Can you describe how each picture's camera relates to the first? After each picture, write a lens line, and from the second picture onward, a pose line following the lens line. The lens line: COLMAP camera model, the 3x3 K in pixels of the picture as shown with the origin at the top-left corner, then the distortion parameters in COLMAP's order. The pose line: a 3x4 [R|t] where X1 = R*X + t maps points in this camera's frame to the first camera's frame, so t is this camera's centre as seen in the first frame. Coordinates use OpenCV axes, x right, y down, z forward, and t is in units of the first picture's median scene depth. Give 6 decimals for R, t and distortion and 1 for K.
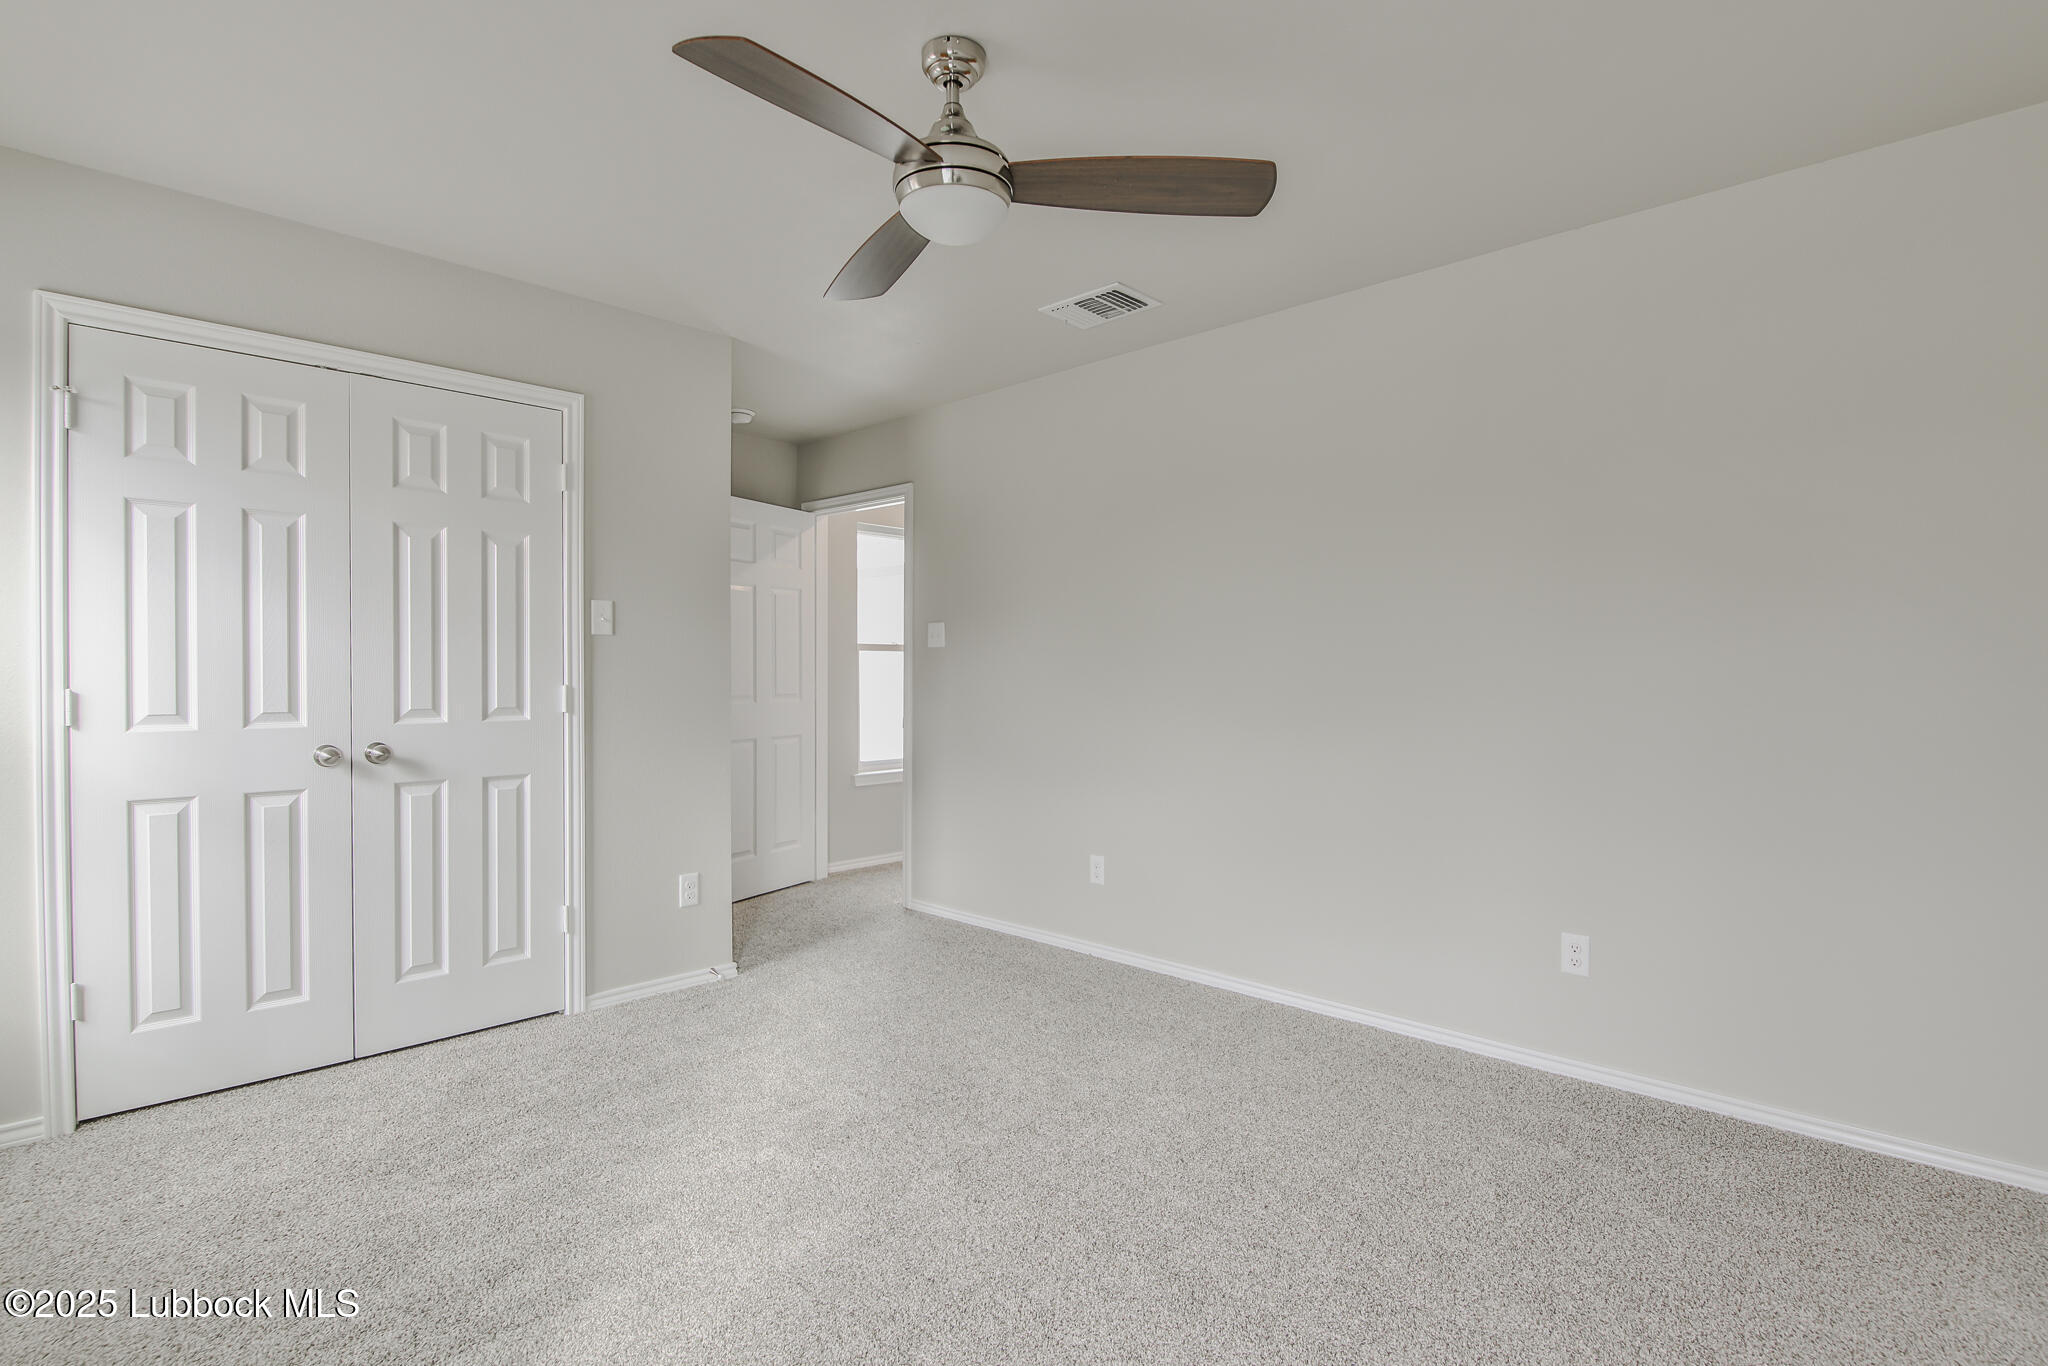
lens RADIAL K [[965.6, 0, 1019.4], [0, 965.6, 687.1], [0, 0, 1]] dist [-0.002659, -0.008257]
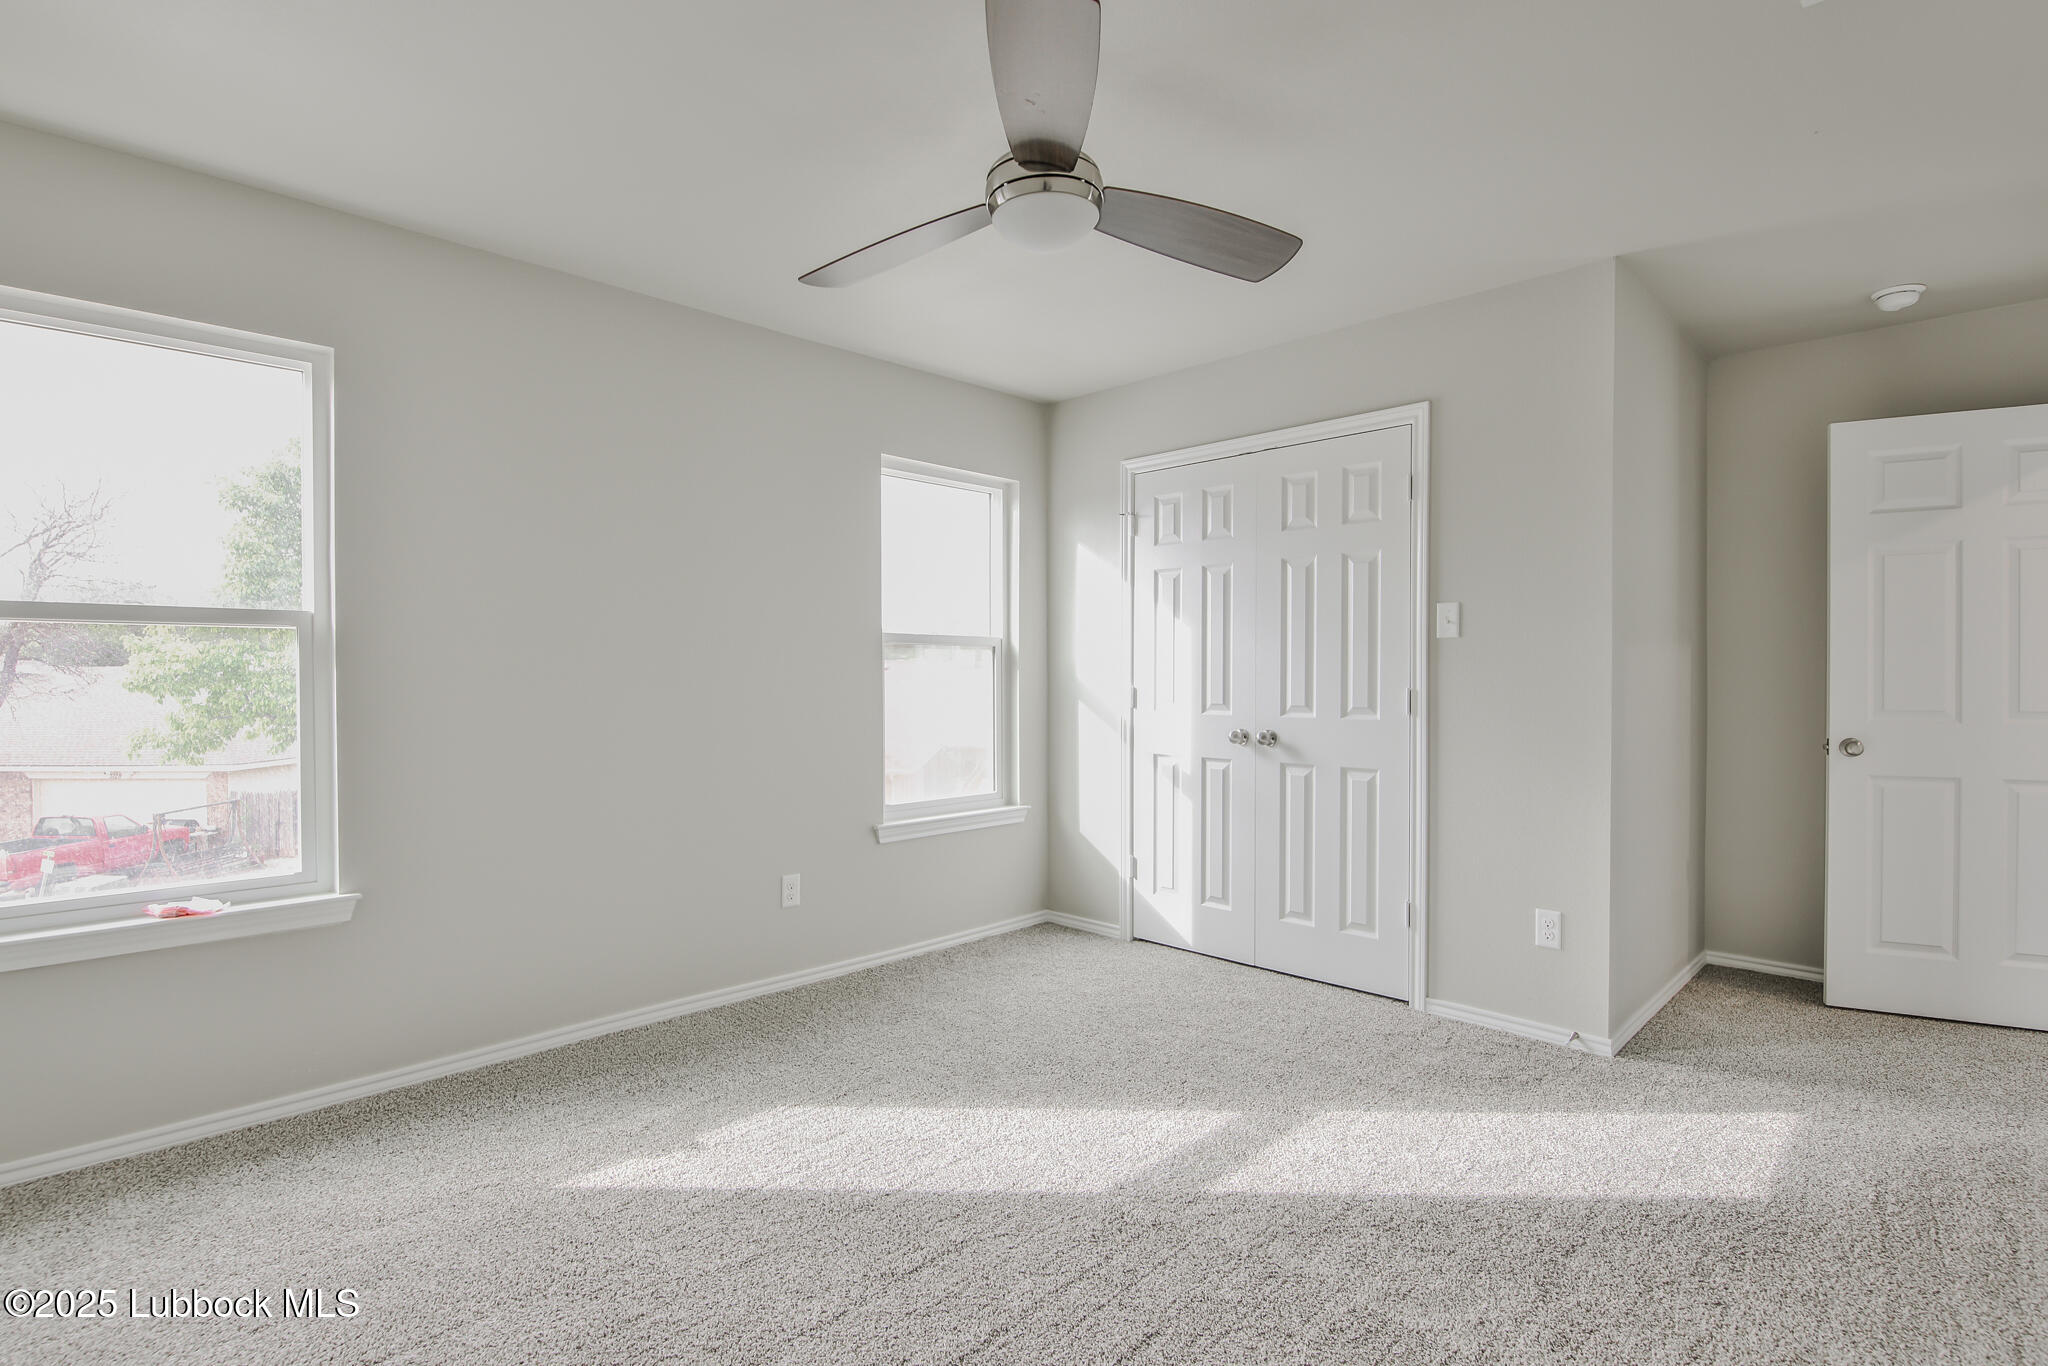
lens RADIAL K [[965.6, 0, 1019.4], [0, 965.6, 687.1], [0, 0, 1]] dist [-0.002659, -0.008257]
pose [[0.021920, 0.010780, -0.999702, 0.581117], [-0.015507, 0.999825, 0.010442, -0.007809], [0.999639, 0.015274, 0.022083, 0.584599]]
